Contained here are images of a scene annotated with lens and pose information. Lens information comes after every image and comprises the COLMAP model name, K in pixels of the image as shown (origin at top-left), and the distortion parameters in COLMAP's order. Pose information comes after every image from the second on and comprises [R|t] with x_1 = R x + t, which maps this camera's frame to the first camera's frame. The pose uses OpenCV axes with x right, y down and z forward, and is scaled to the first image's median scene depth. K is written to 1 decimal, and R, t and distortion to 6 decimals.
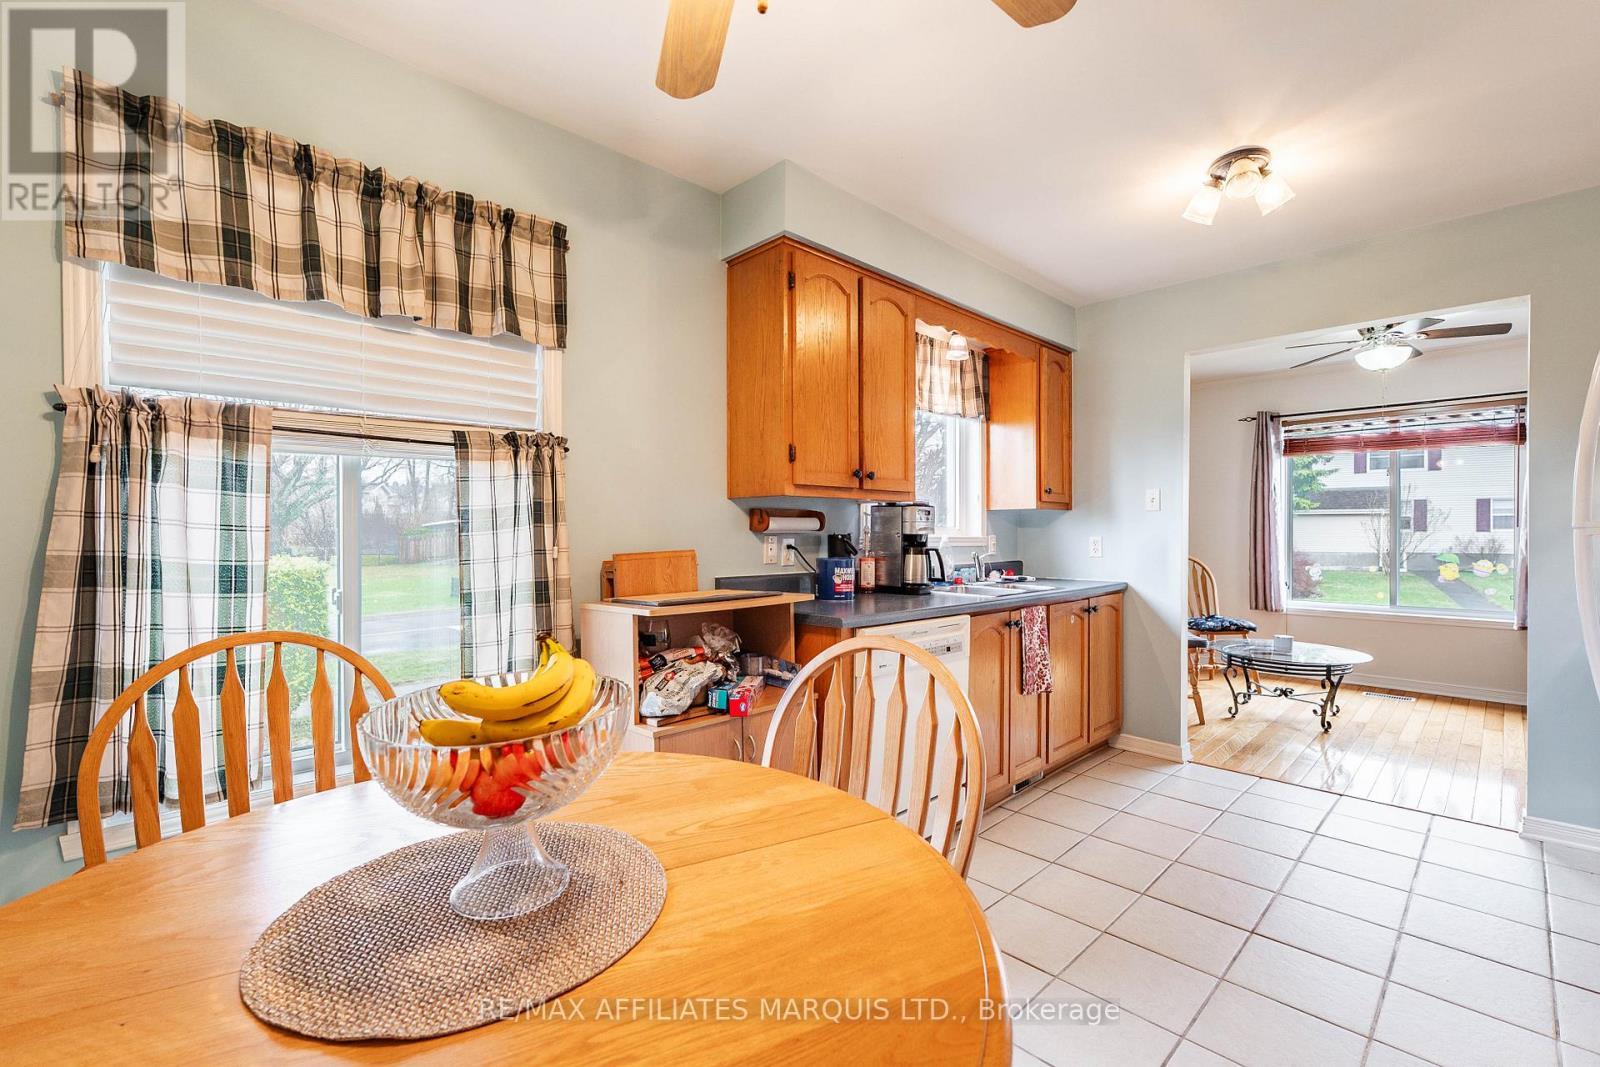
lens RADIAL K [[684.9, 0, 813.9], [0, 684.9, 536.2], [0, 0, 1]] dist [-0.017545, 0.003285]
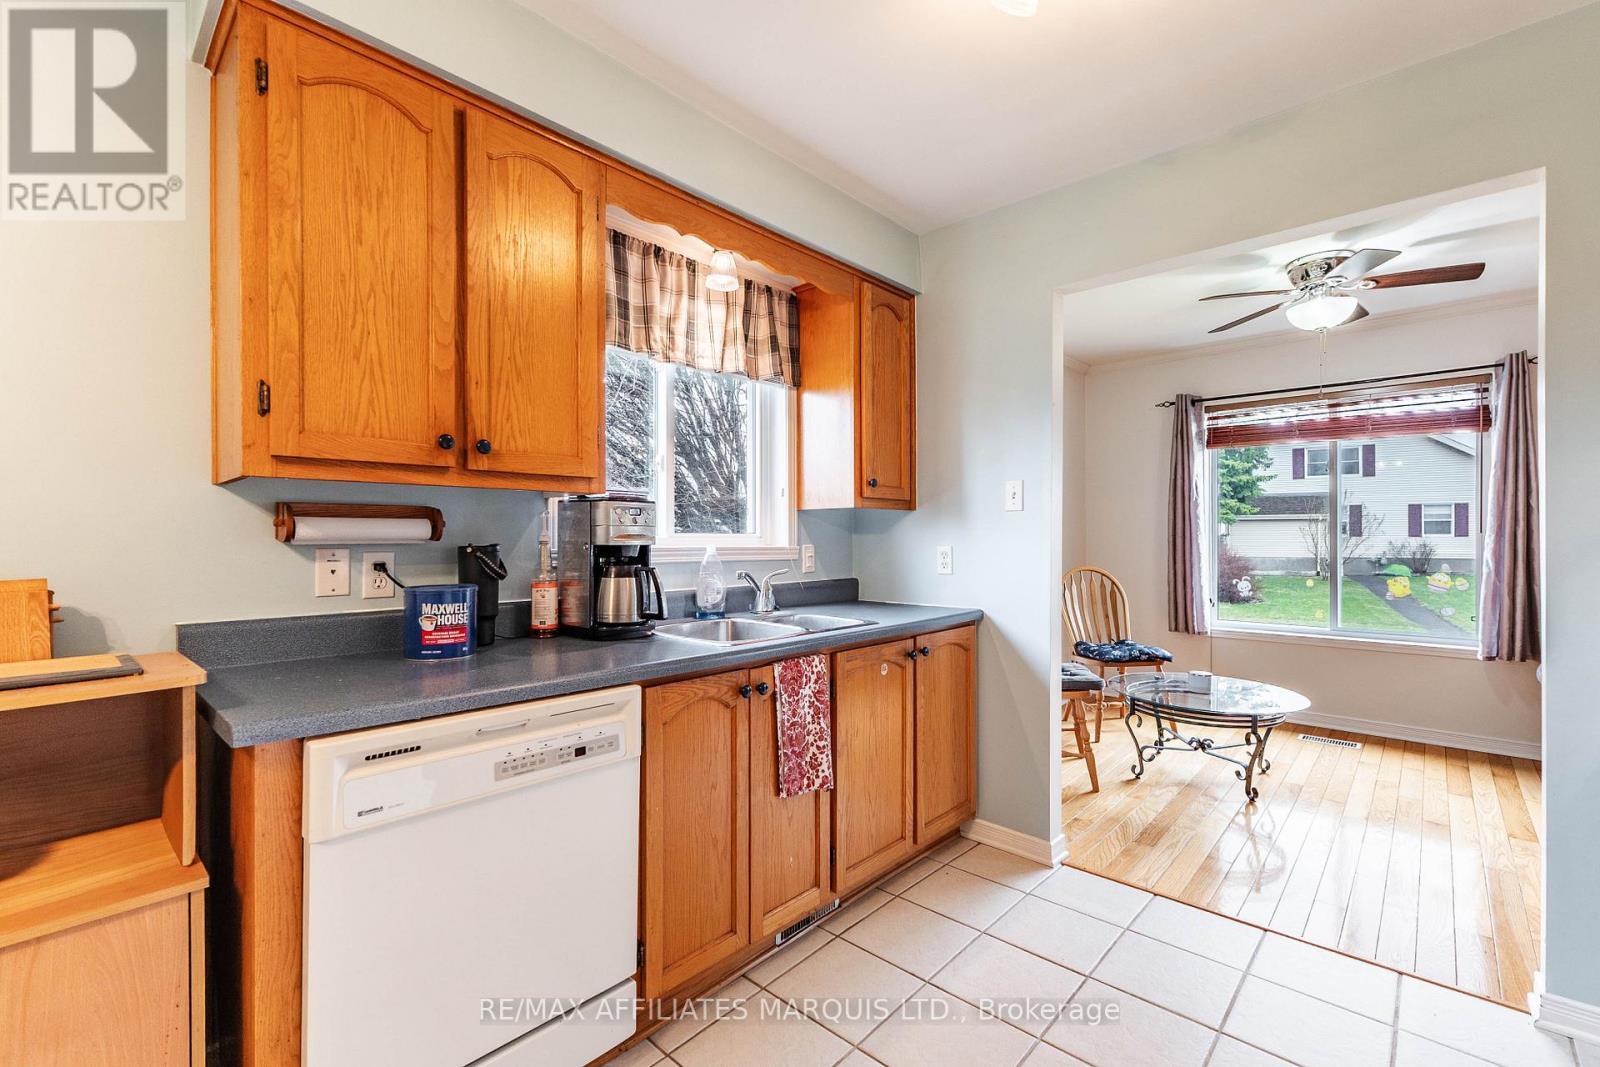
lens RADIAL K [[684.9, 0, 810.7], [0, 684.9, 536.8], [0, 0, 1]] dist [-0.017545, 0.003285]
pose [[0.998492, -0.000685, 0.054887, 0.246029], [0.001041, 0.999979, -0.006474, -0.005419], [-0.054881, 0.006521, 0.998472, 0.296736]]
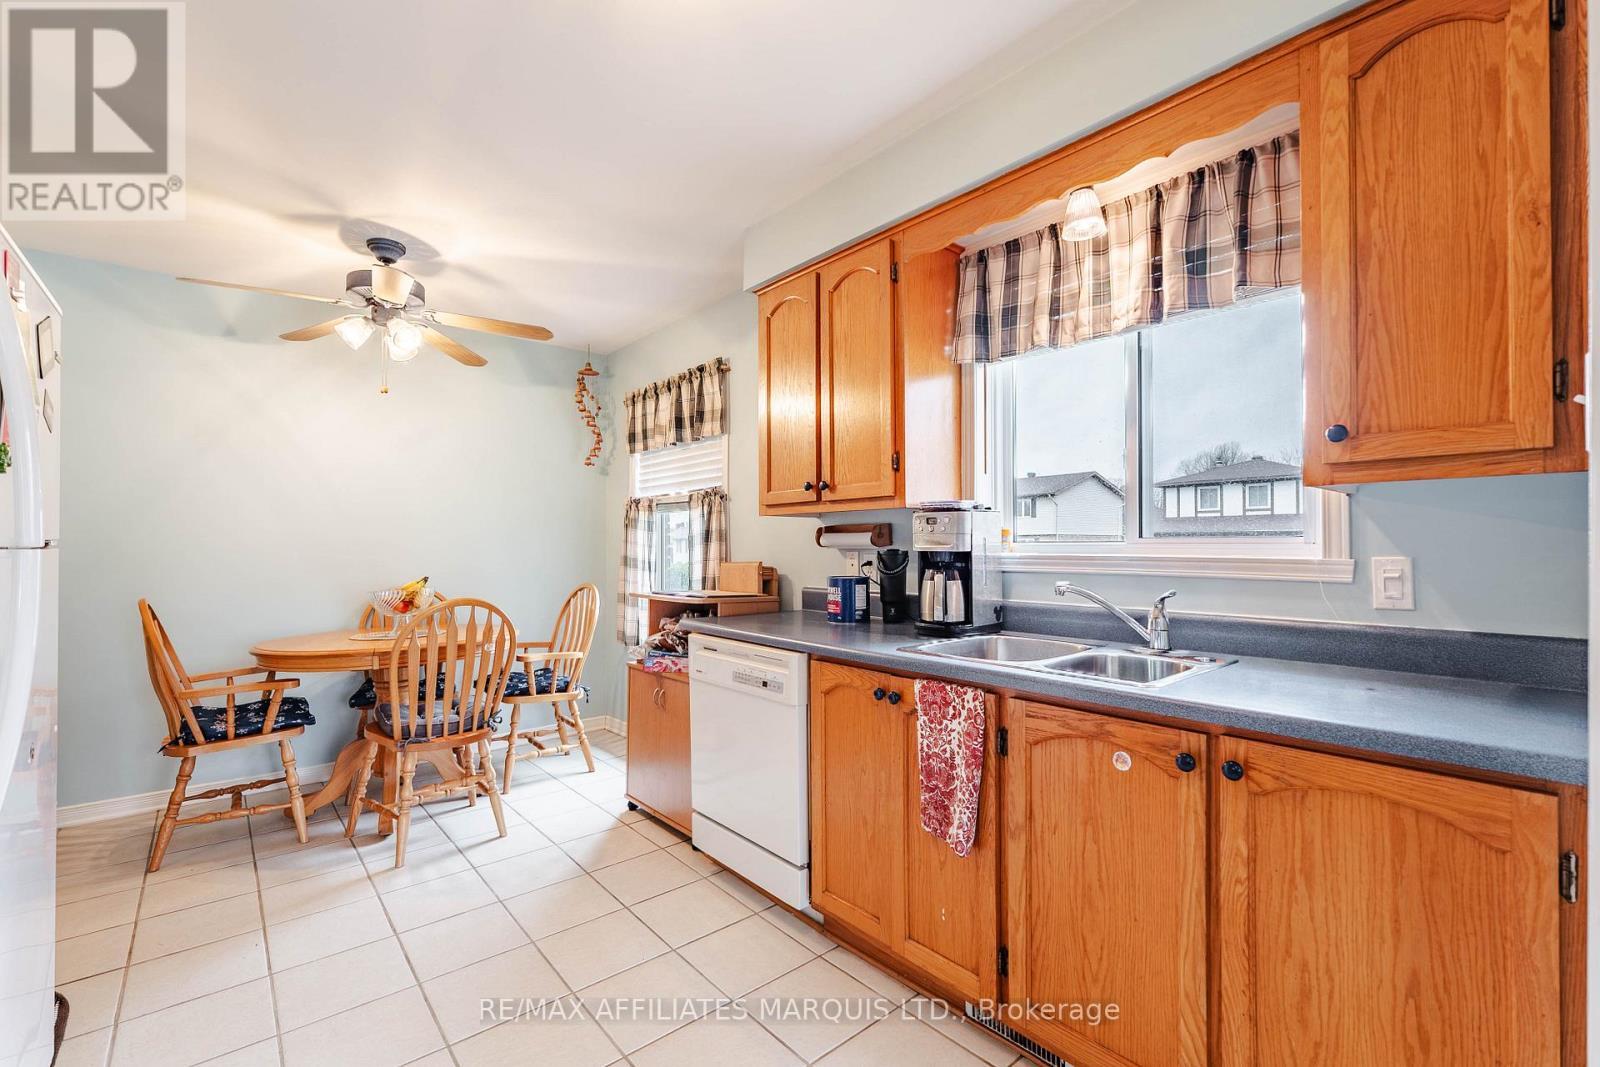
lens RADIAL K [[684.9, 0, 798.4], [0, 684.9, 548.4], [0, 0, 1]] dist [-0.017545, 0.003285]
pose [[-0.066040, 0.004420, -0.997807, 0.733325], [-0.002800, 0.999985, 0.004615, -0.007346], [0.997813, 0.003099, -0.066027, 0.761932]]
